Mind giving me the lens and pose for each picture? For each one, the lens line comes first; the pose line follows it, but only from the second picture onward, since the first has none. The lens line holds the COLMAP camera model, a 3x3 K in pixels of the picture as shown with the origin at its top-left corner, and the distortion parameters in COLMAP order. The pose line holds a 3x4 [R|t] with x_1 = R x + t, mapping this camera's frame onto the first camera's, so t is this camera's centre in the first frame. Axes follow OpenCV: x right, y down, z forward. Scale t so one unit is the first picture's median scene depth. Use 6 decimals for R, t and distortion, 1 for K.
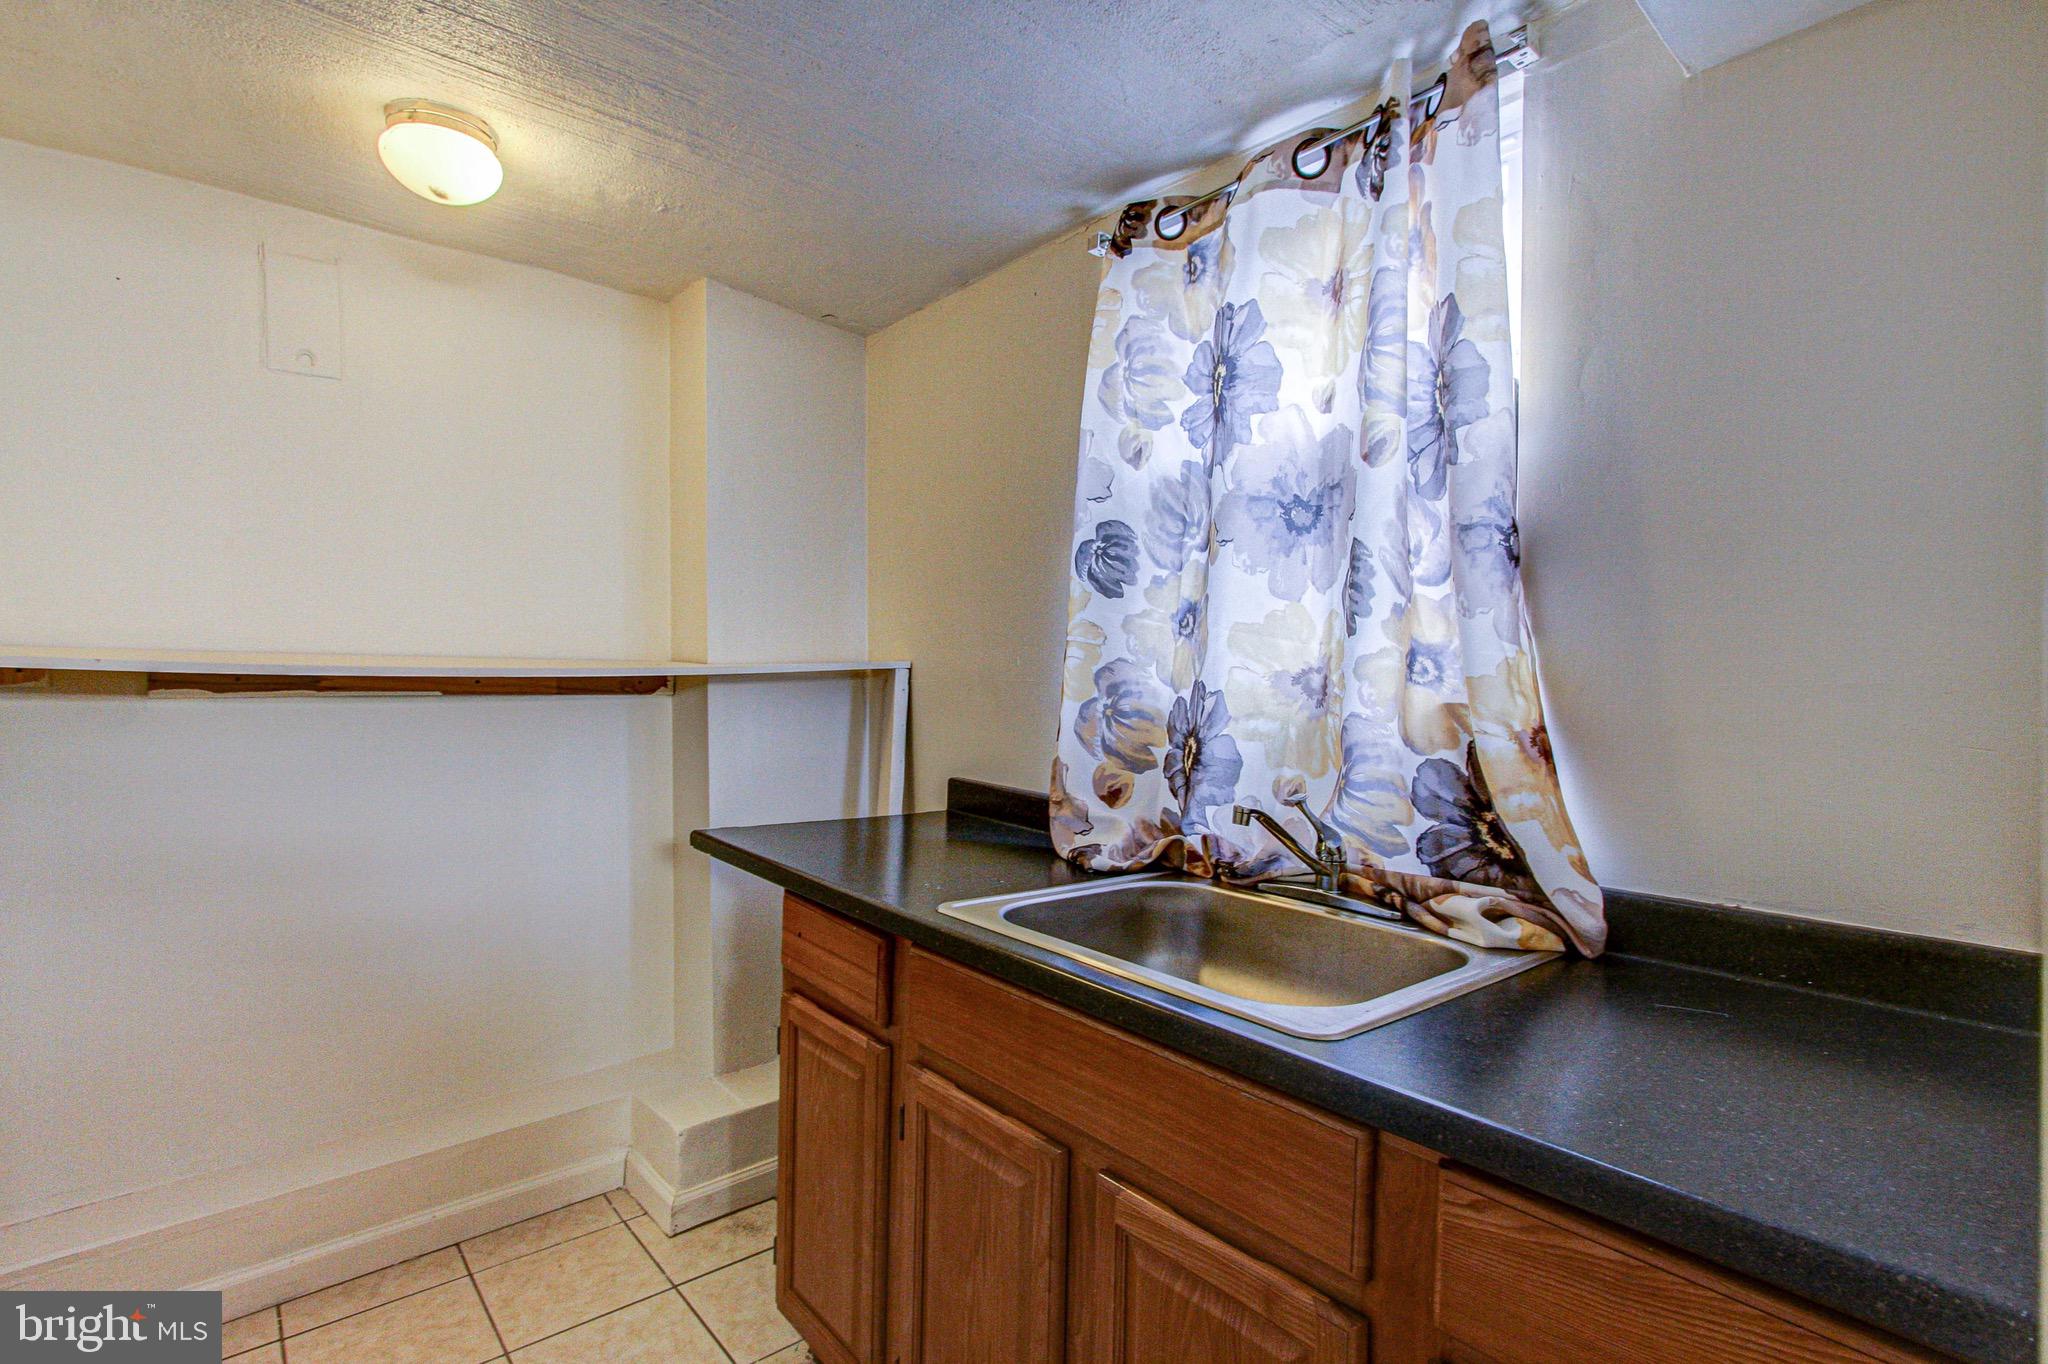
lens RADIAL K [[964.0, 0, 1026.3], [0, 964.0, 679.3], [0, 0, 1]] dist [-0.002216, 0.004783]
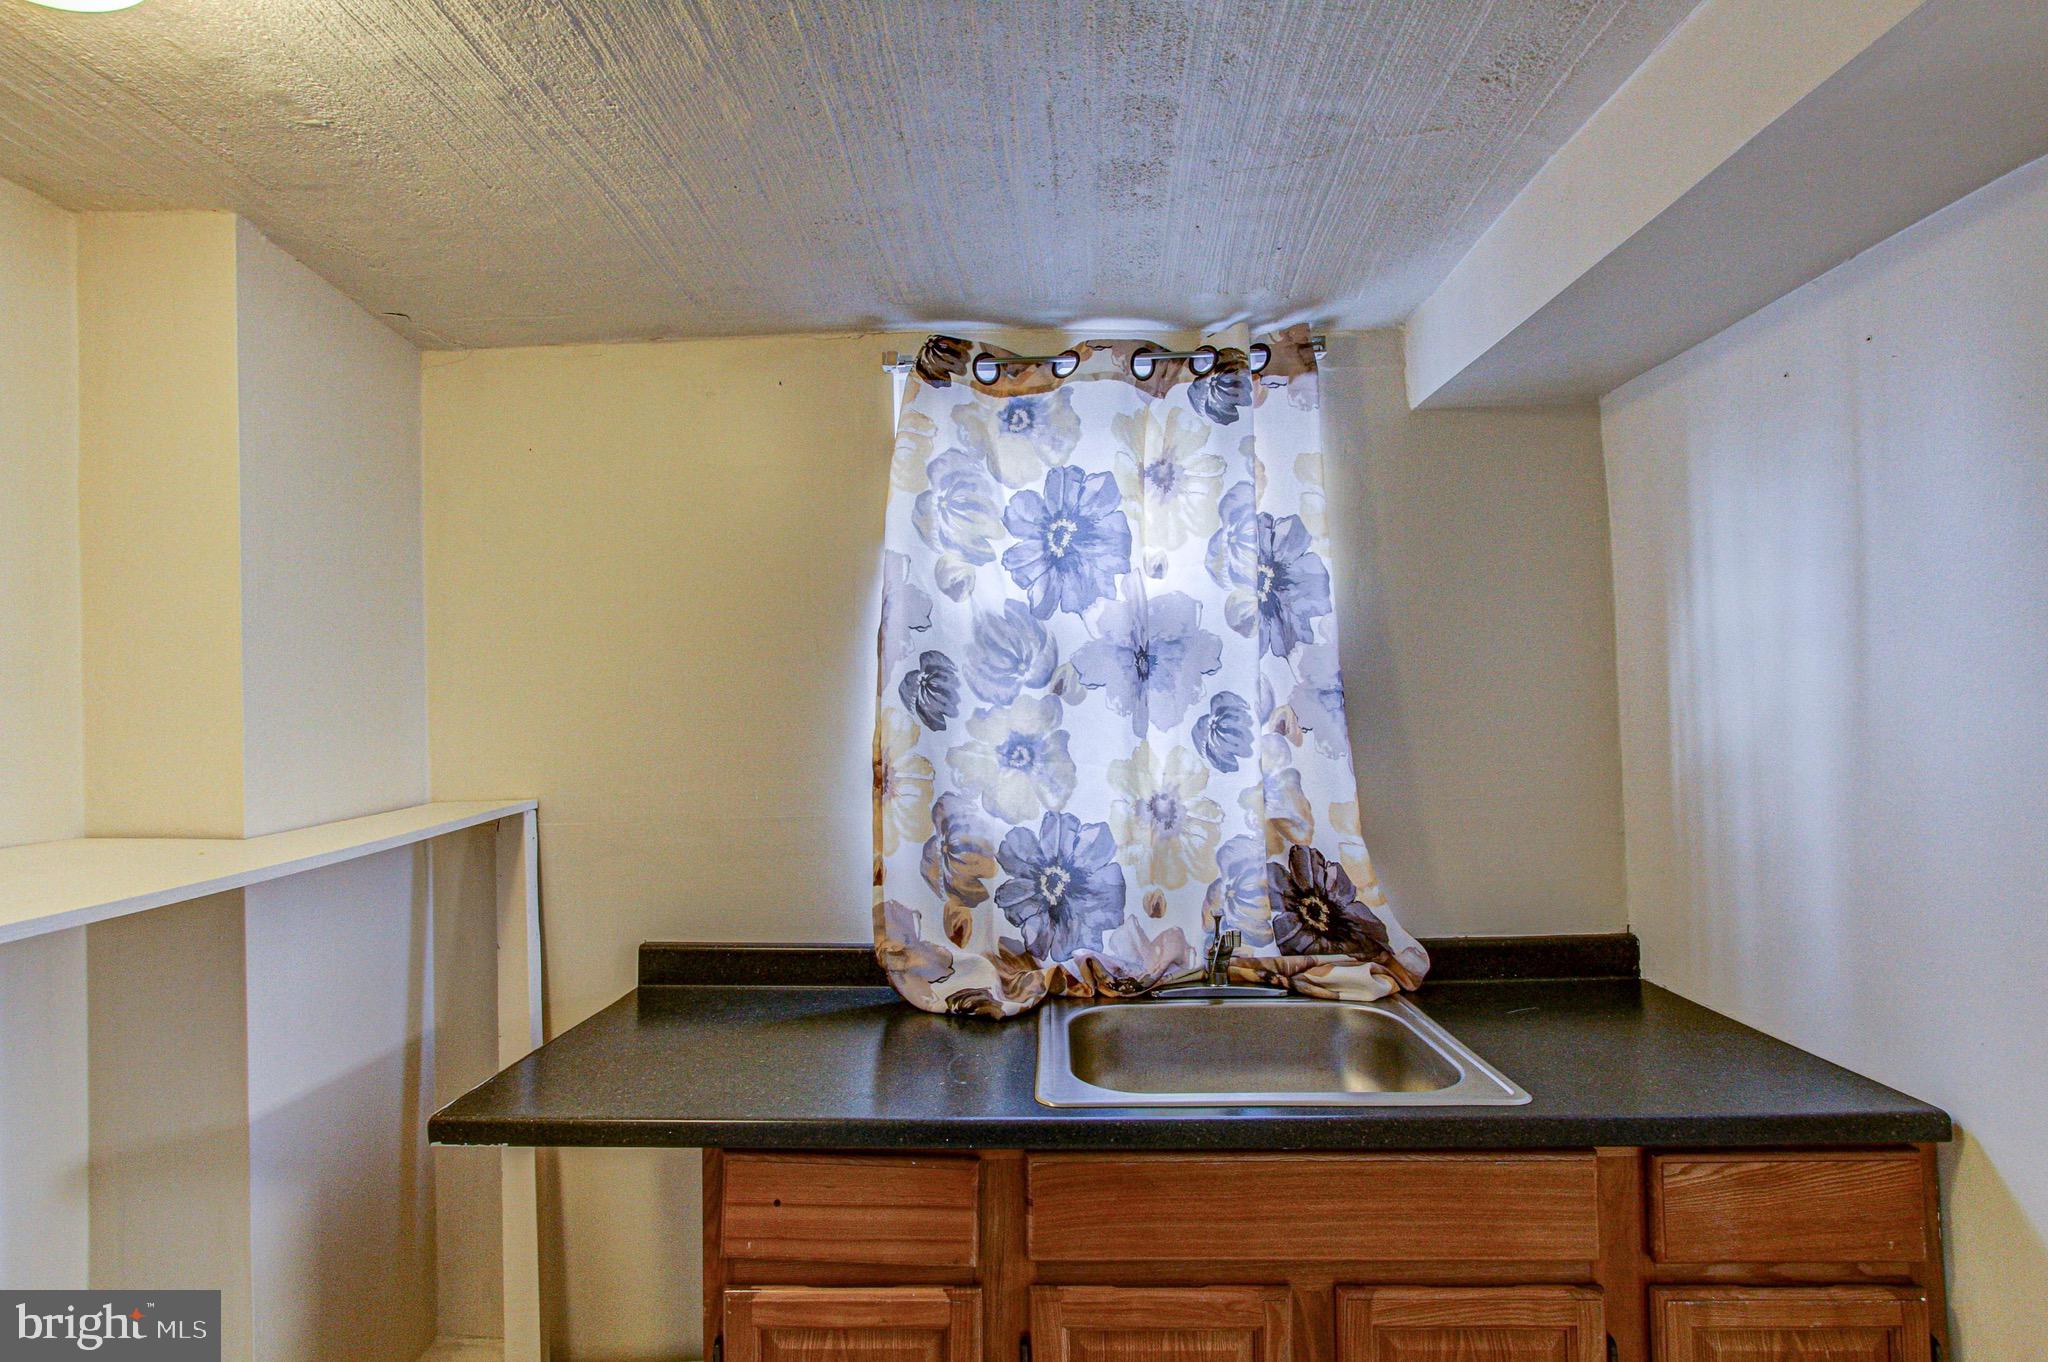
lens RADIAL K [[964.0, 0, 1021.1], [0, 964.0, 687.3], [0, 0, 1]] dist [-0.002216, 0.004783]
pose [[0.667831, -0.003351, 0.744306, -0.627880], [0.034548, 0.999052, -0.026500, -0.107483], [-0.743511, 0.043412, 0.667313, 0.310031]]
